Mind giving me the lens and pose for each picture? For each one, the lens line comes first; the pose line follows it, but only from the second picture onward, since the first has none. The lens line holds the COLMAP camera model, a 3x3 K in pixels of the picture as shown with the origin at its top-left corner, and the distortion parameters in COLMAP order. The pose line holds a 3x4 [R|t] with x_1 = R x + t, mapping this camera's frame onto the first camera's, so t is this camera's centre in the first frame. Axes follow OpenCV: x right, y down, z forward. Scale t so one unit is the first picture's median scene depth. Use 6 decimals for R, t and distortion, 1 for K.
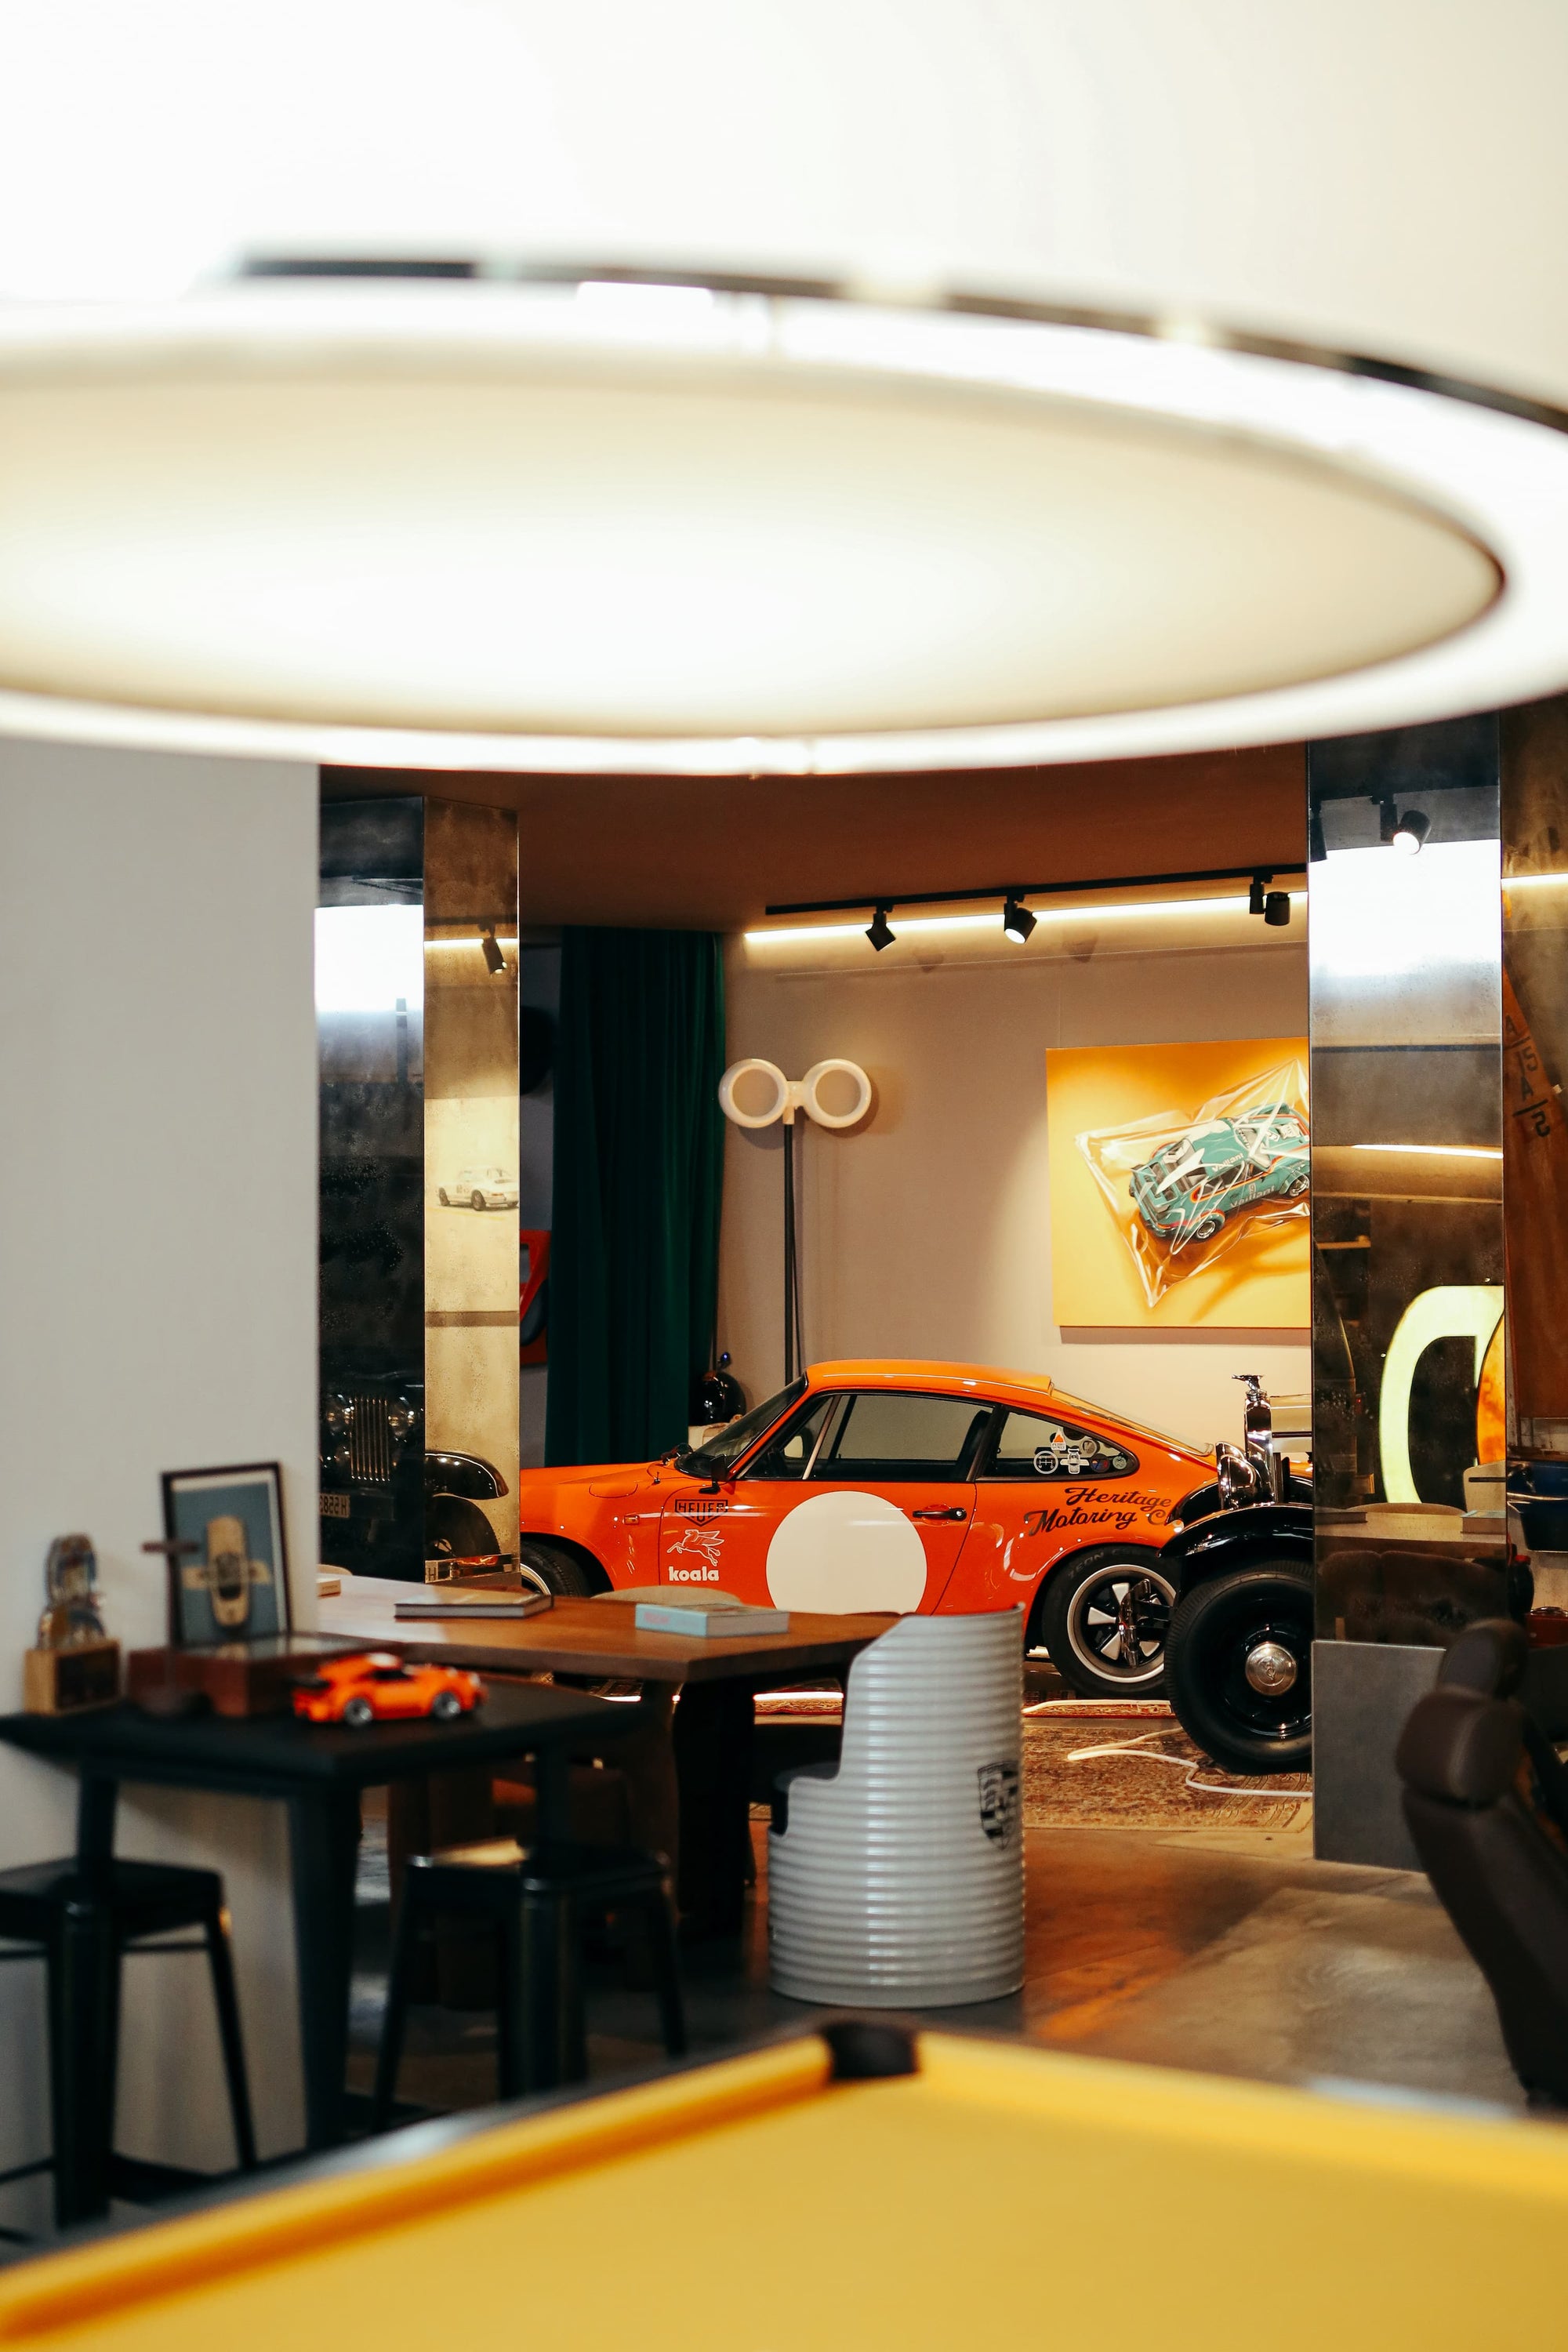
lens RADIAL K [[4194.8, 0, 784.0], [0, 4194.8, 1176.0], [0, 0, 1]] dist [0.165691, 0.132796]
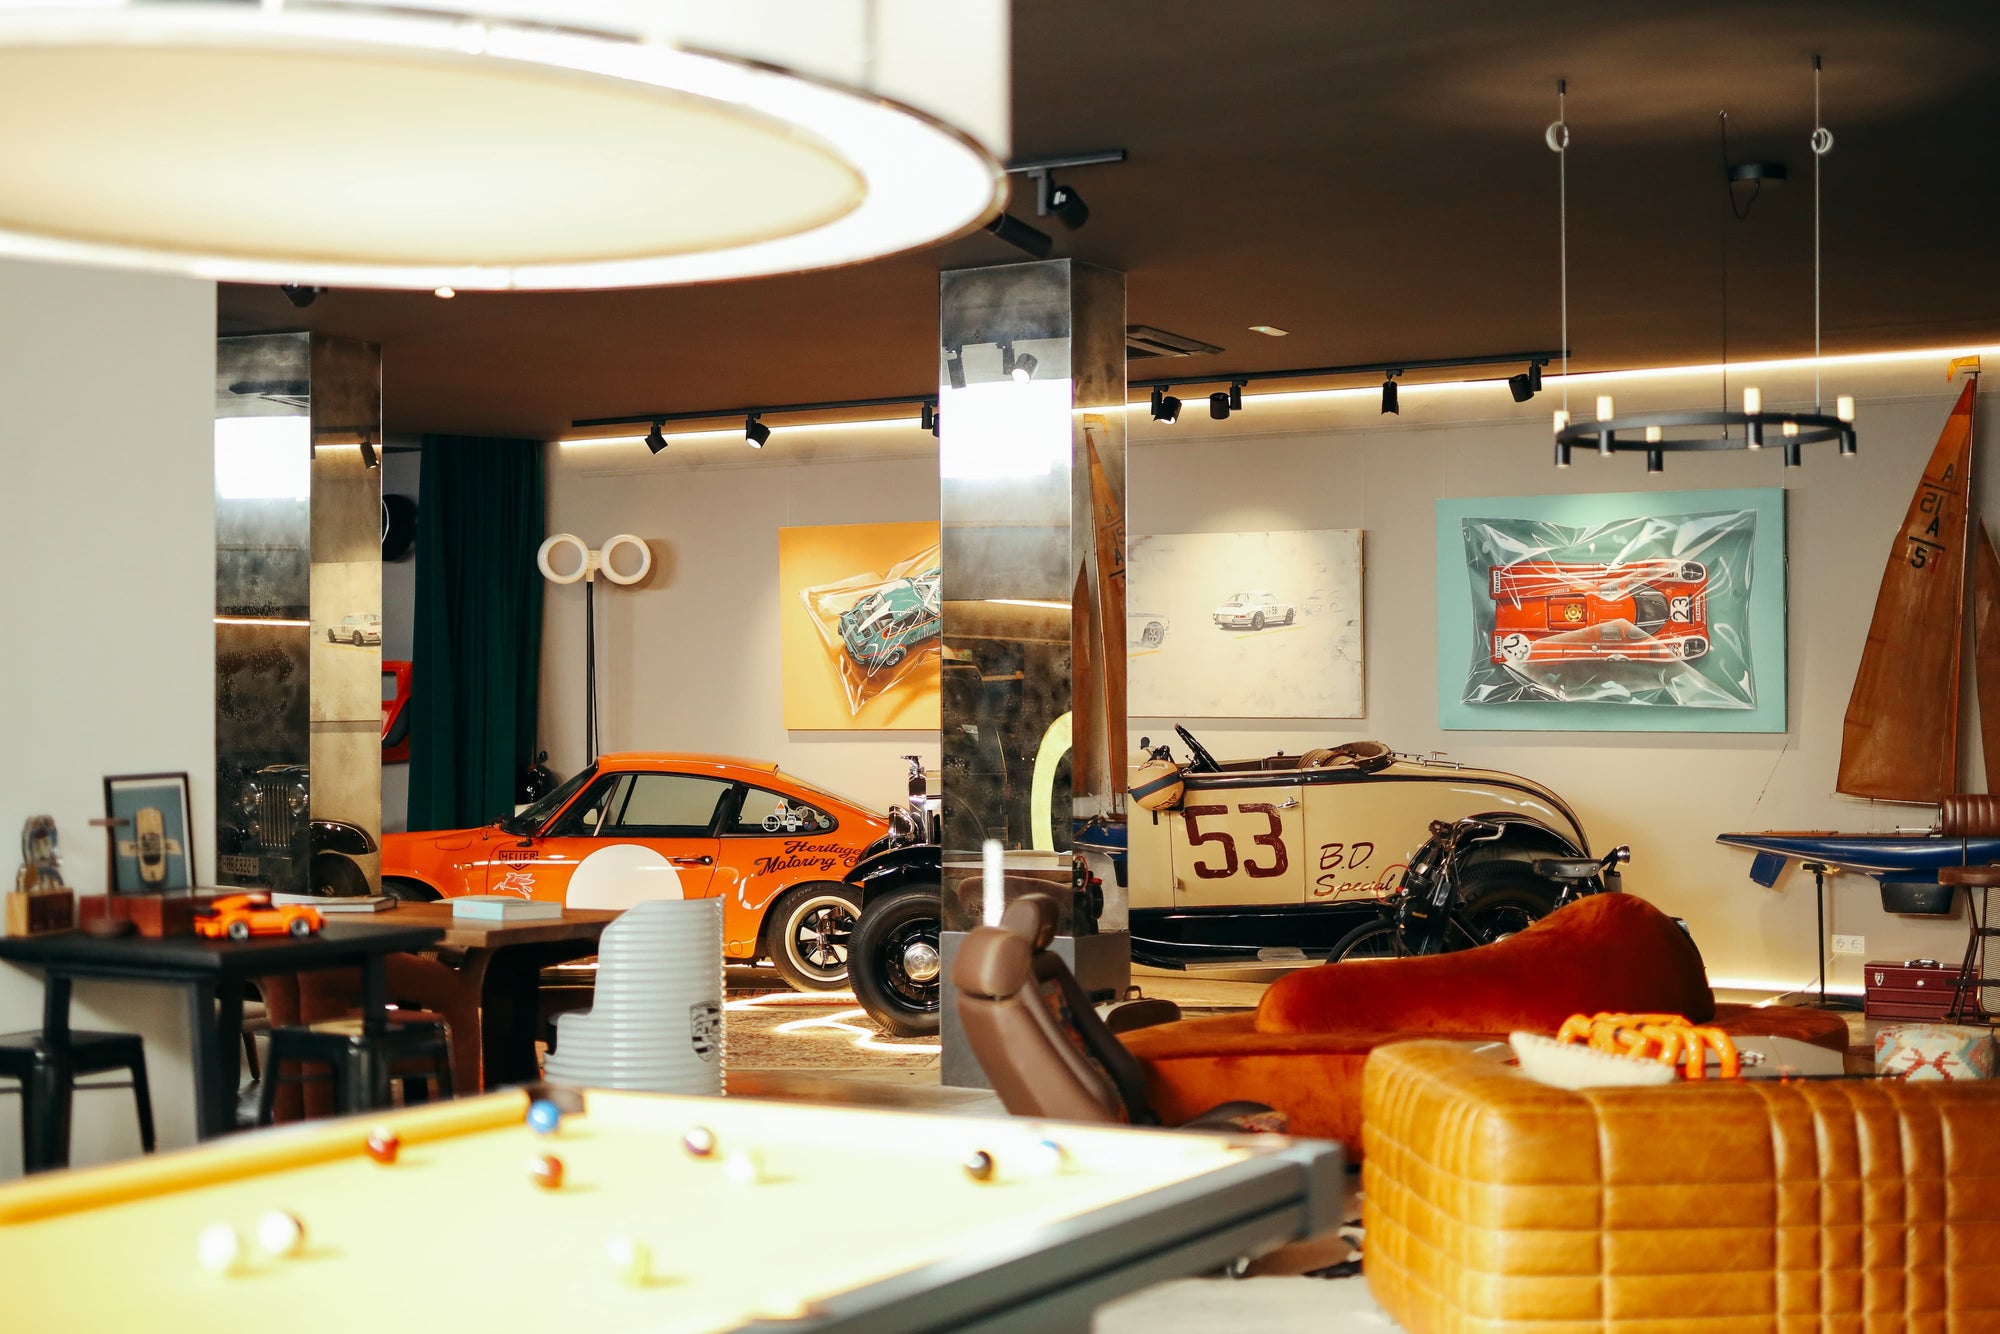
lens RADIAL K [[3567.0, 0, 1000.0], [0, 3567.0, 667.0], [0, 0, 1]] dist [0.165691, 0.132796]
pose [[0.995990, 0.003999, 0.089379, 0.033469], [-0.003208, 0.999954, -0.008994, 0.028229], [-0.089411, 0.008671, 0.995957, -0.184140]]
